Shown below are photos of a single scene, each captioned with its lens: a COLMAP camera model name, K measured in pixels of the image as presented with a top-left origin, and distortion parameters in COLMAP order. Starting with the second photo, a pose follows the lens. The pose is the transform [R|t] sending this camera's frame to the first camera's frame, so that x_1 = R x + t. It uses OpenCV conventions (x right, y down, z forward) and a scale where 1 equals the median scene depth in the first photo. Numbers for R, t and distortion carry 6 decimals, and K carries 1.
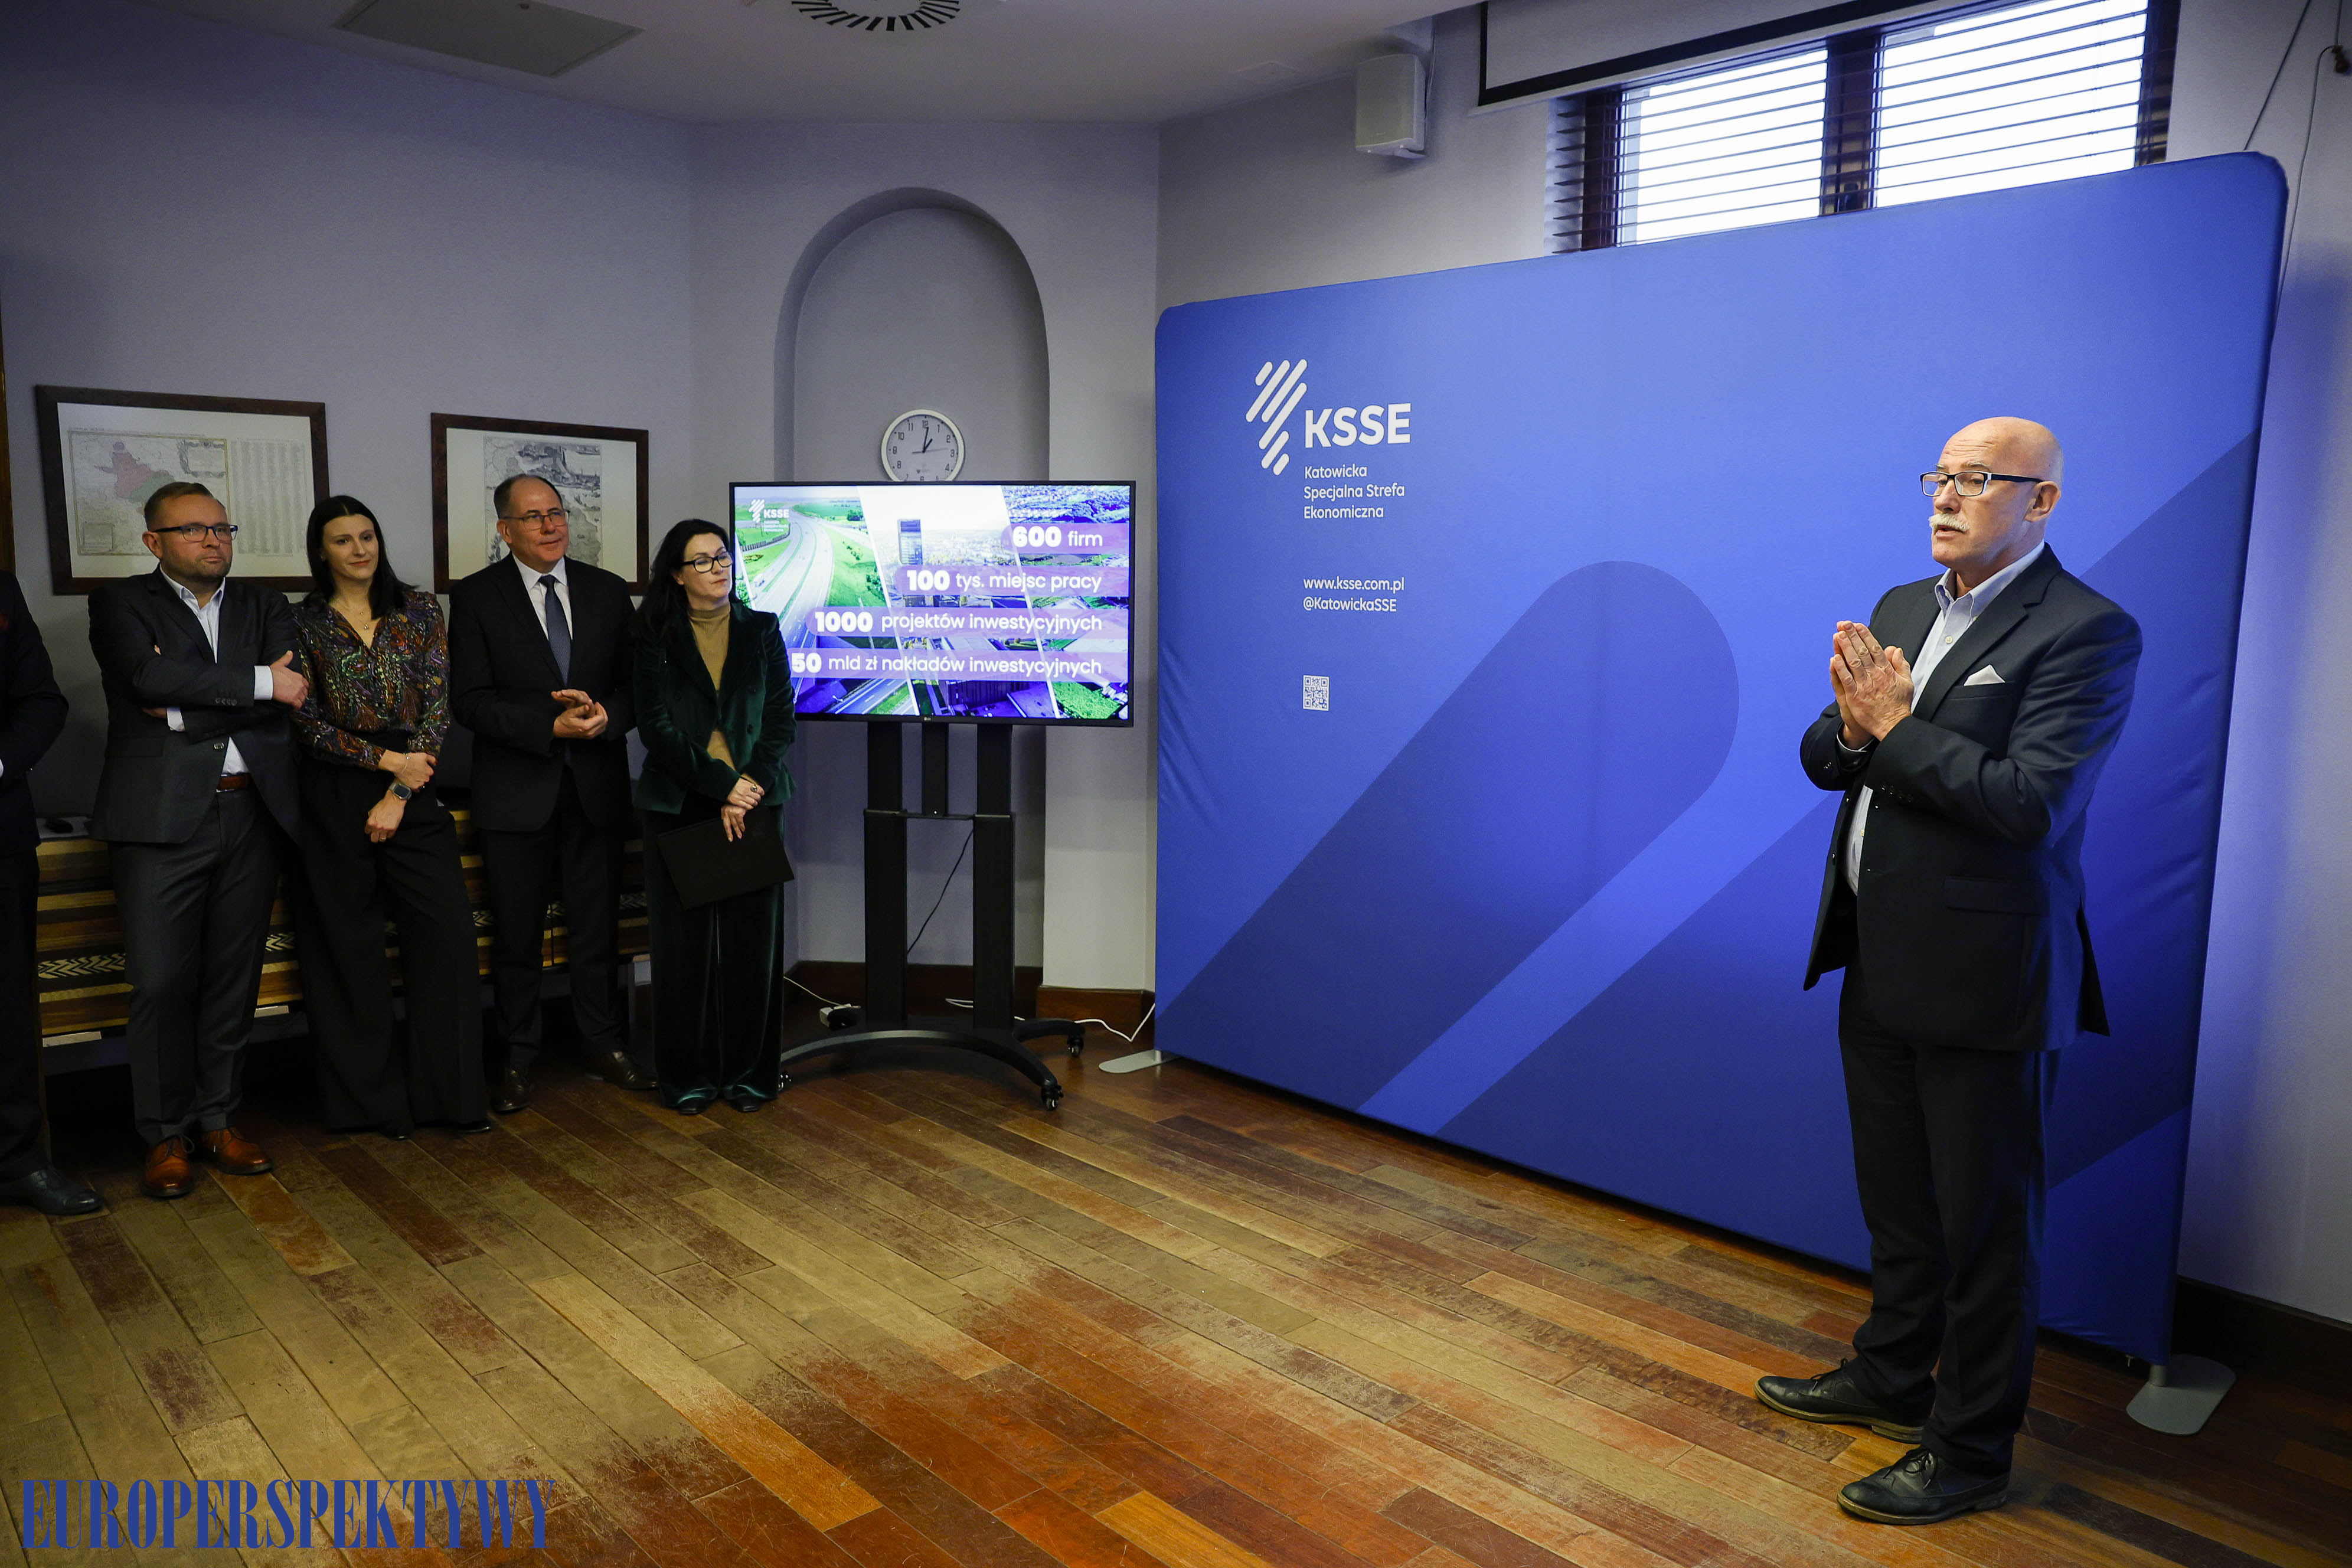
lens RADIAL K [[1606.8, 0, 1173.3], [0, 1606.8, 793.0], [0, 0, 1]] dist [-0.108677, 0.085964]
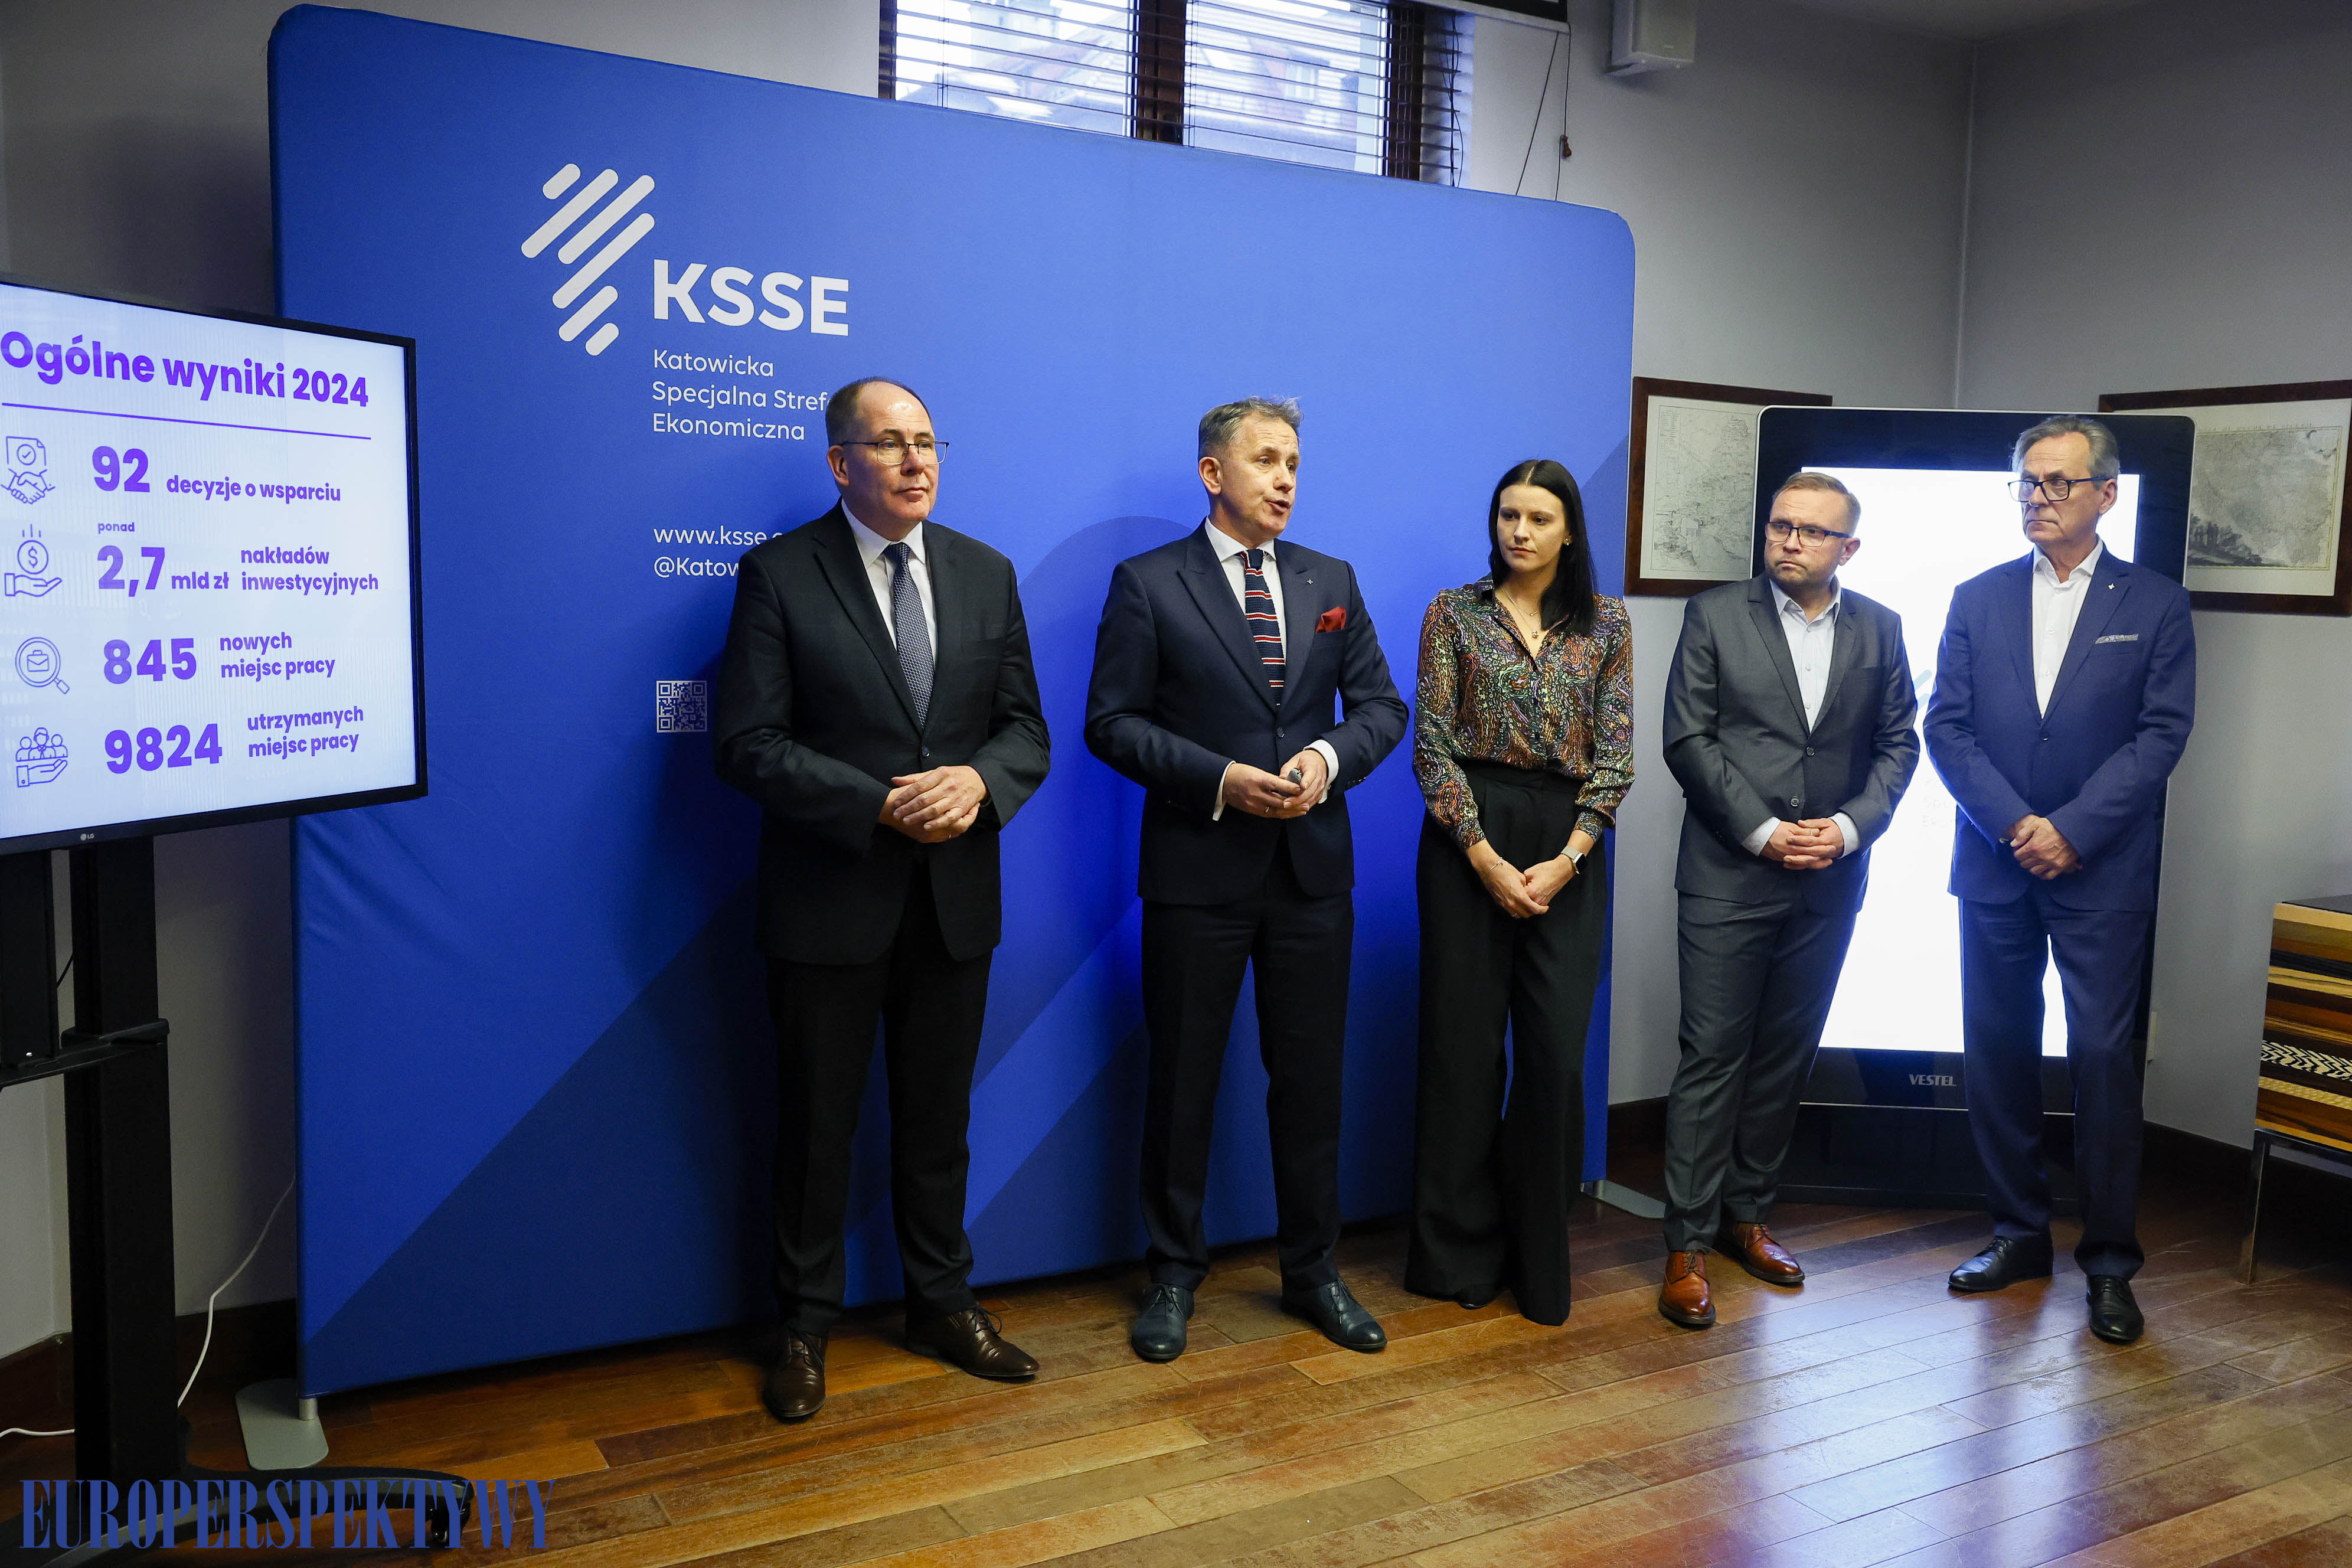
lens RADIAL K [[1954.1, 0, 1173.2], [0, 1954.1, 791.1], [0, 0, 1]] dist [-0.066091, 0.102235]
pose [[0.245254, -0.113543, 0.962787, -0.615702], [0.106210, 0.990287, 0.089731, -0.077902], [-0.963623, 0.080250, 0.254931, 0.616268]]
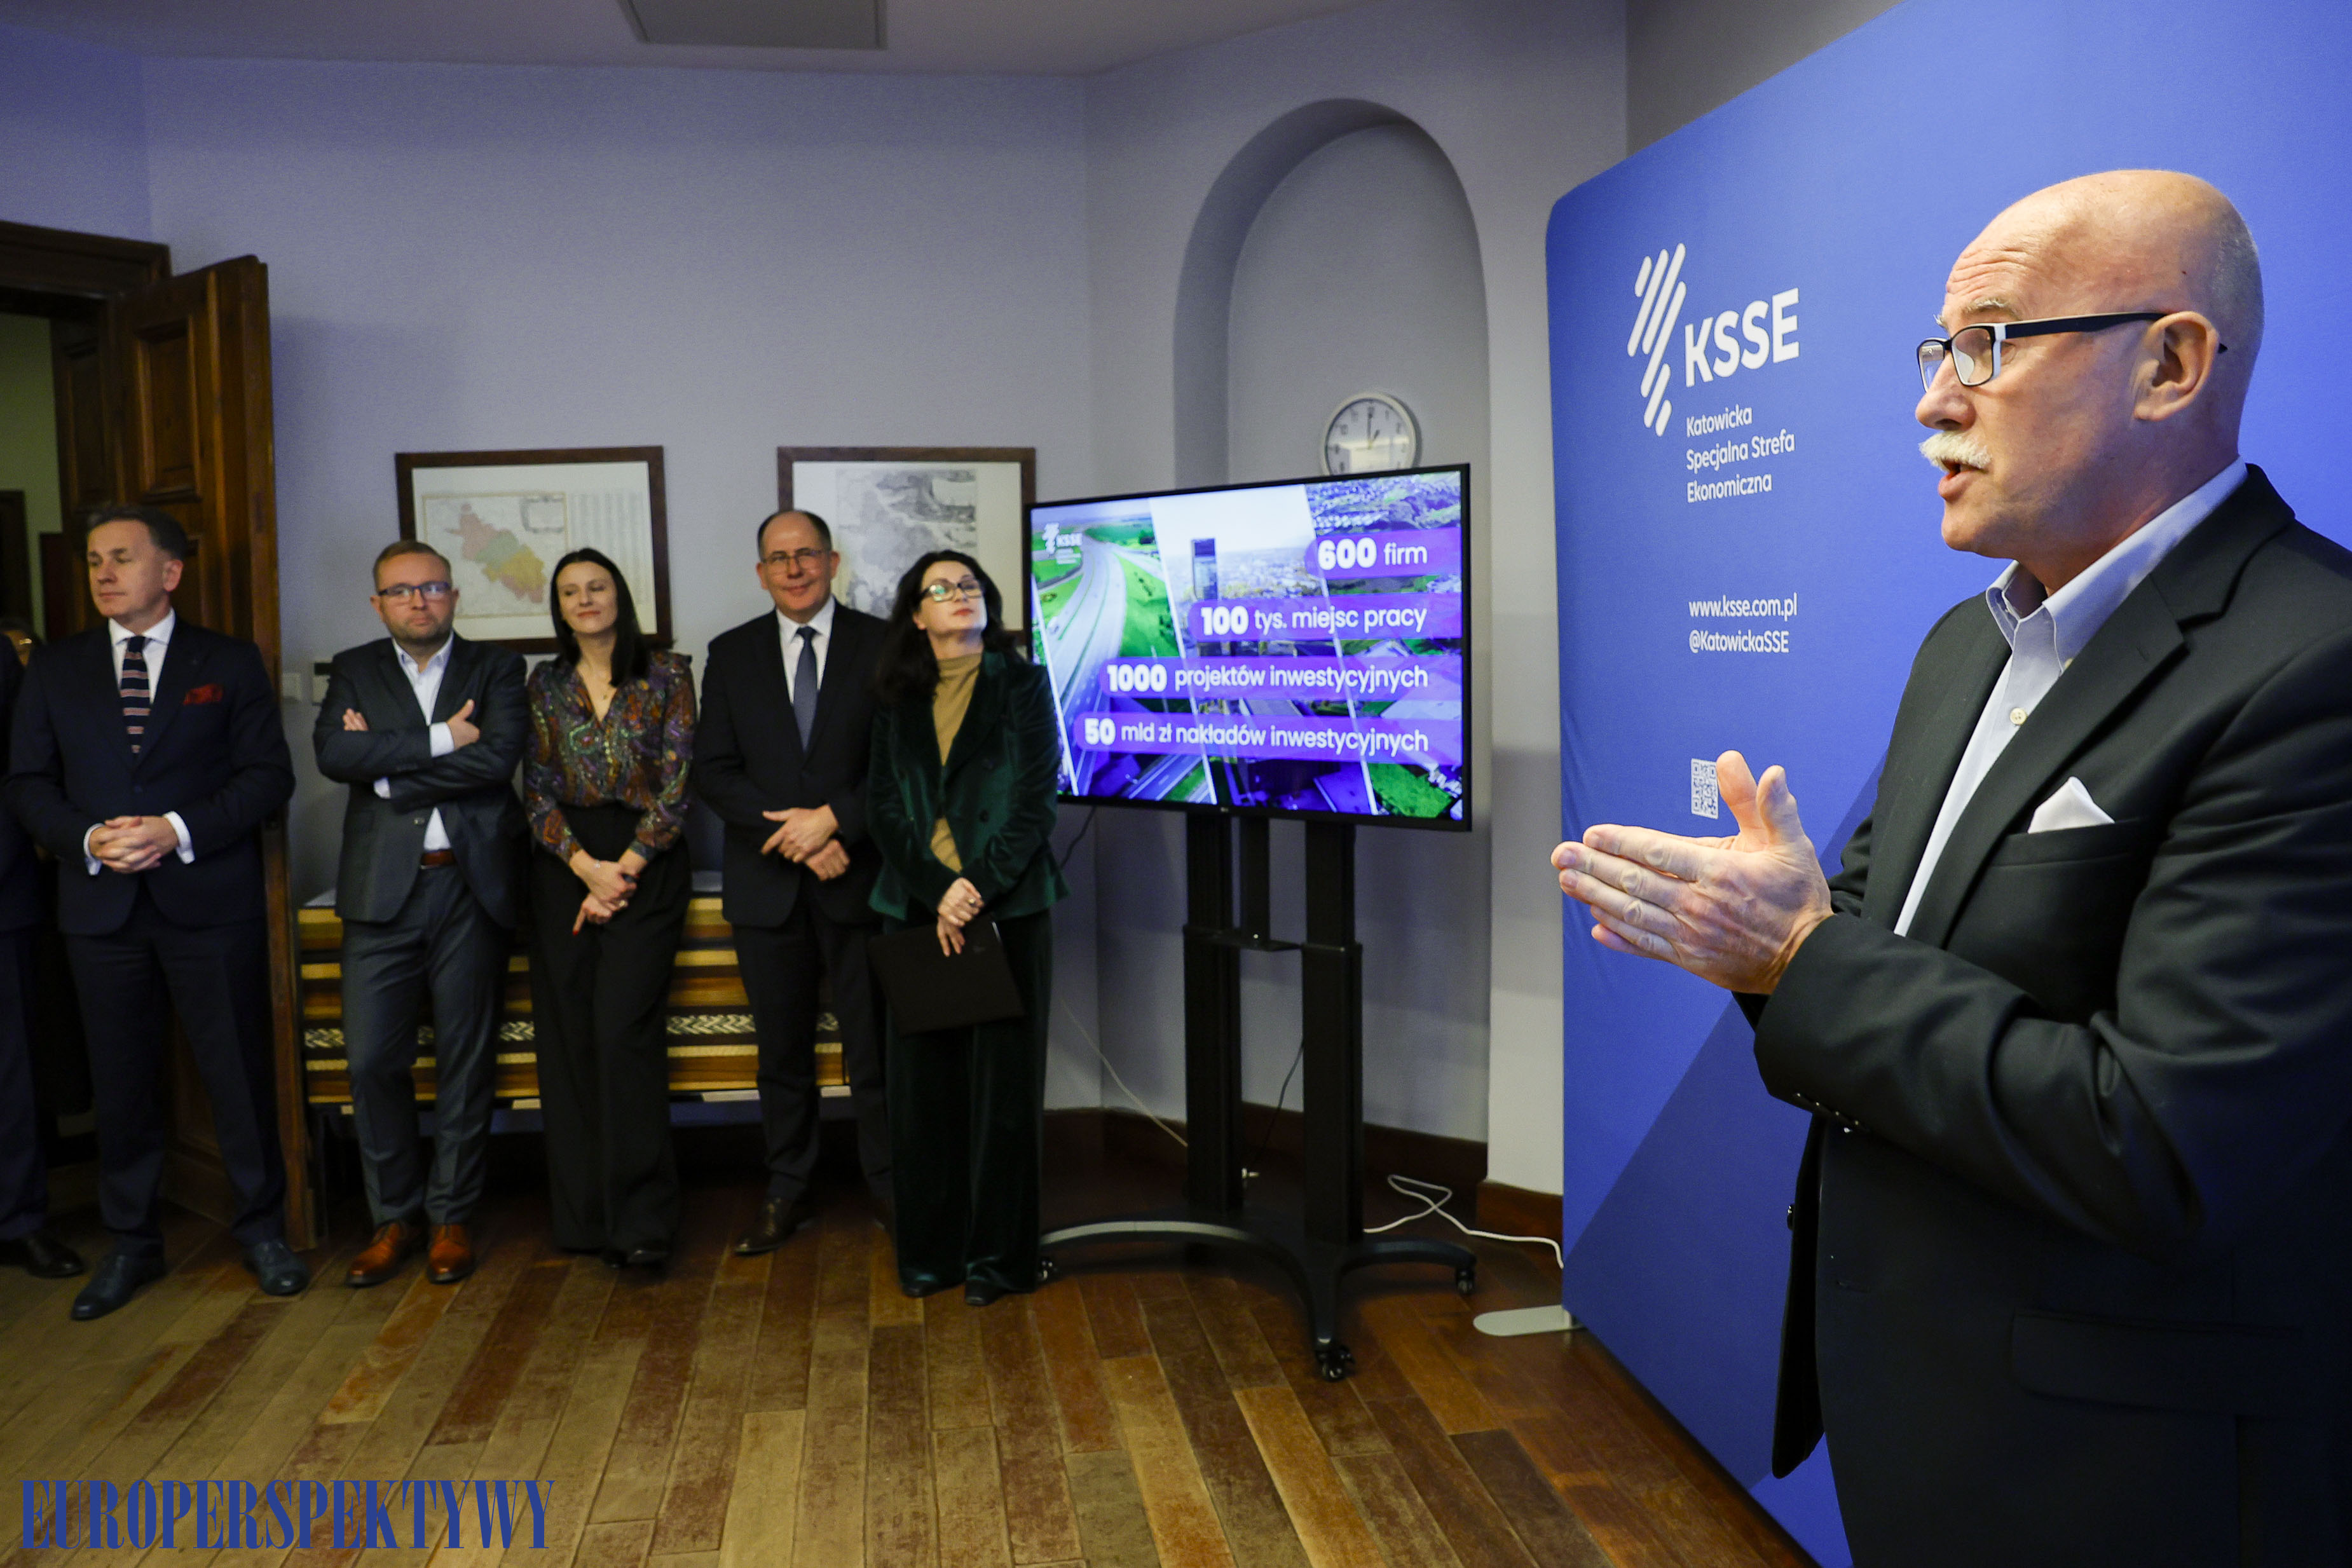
lens RADIAL K [[1727.5, 0, 1186.7], [0, 1727.5, 781.7], [0, 0, 1]] dist [-0.103435, 0.072705]
pose [[0.827555, 0.021041, -0.560991, 0.289781], [-0.042726, 0.998760, -0.025568, -0.040079], [0.559757, 0.045128, 0.827427, 0.356394]]
